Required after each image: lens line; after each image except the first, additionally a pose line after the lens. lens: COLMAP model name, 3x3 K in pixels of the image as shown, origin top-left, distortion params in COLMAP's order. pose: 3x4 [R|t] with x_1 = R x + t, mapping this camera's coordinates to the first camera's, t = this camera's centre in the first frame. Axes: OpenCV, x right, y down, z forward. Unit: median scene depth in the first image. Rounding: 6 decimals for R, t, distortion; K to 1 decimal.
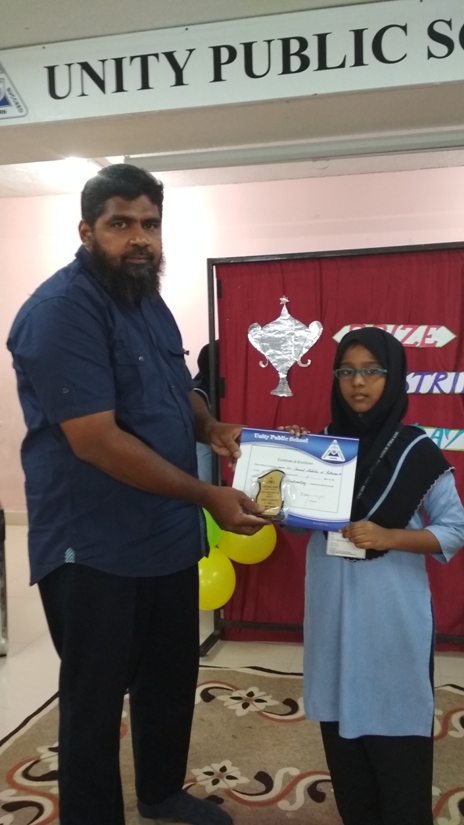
lens RADIAL K [[834.2, 0, 207.5], [0, 834.2, 422.0], [0, 0, 1]] dist [0.052949, 0.000000]
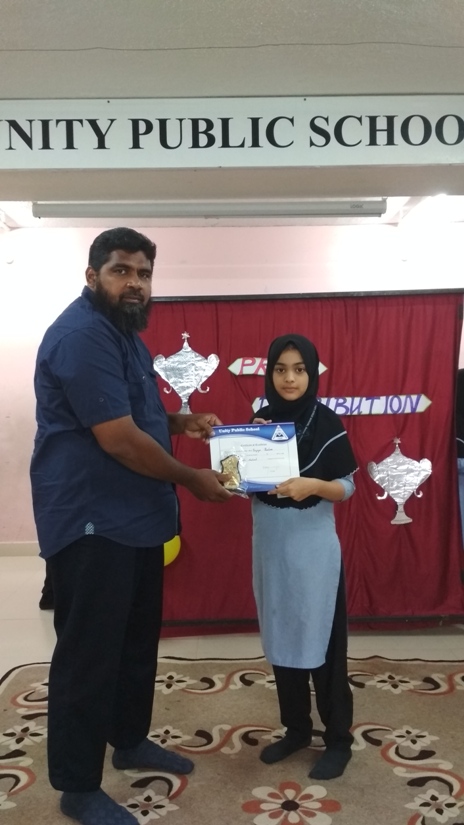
lens RADIAL K [[834.2, 0, 231.5], [0, 834.2, 420.5], [0, 0, 1]] dist [0.052949, 0.000000]
pose [[0.967150, -0.003287, 0.254184, -0.149712], [0.015315, 0.998853, -0.045359, 0.026580], [-0.253743, 0.047762, 0.966092, -0.135509]]
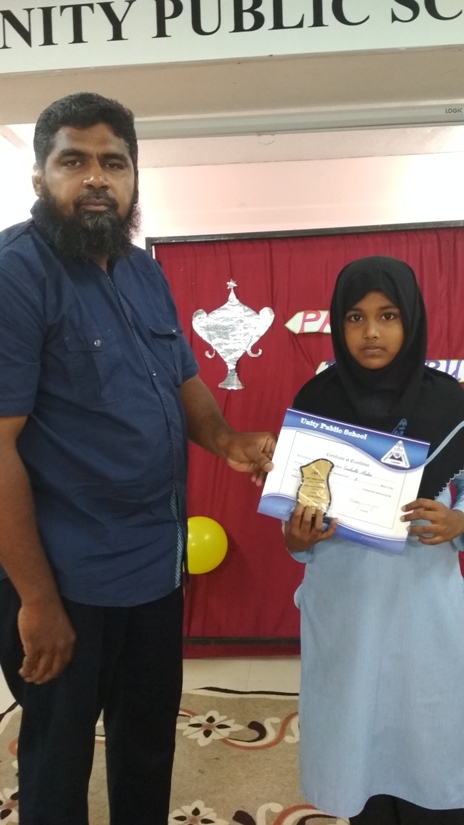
lens RADIAL K [[834.2, 0, 215.6], [0, 834.2, 419.8], [0, 0, 1]] dist [0.052949, 0.000000]
pose [[0.989747, -0.017082, 0.141806, -0.062237], [0.018165, 0.999815, -0.006348, 0.009007], [-0.141671, 0.008859, 0.989874, 0.100403]]
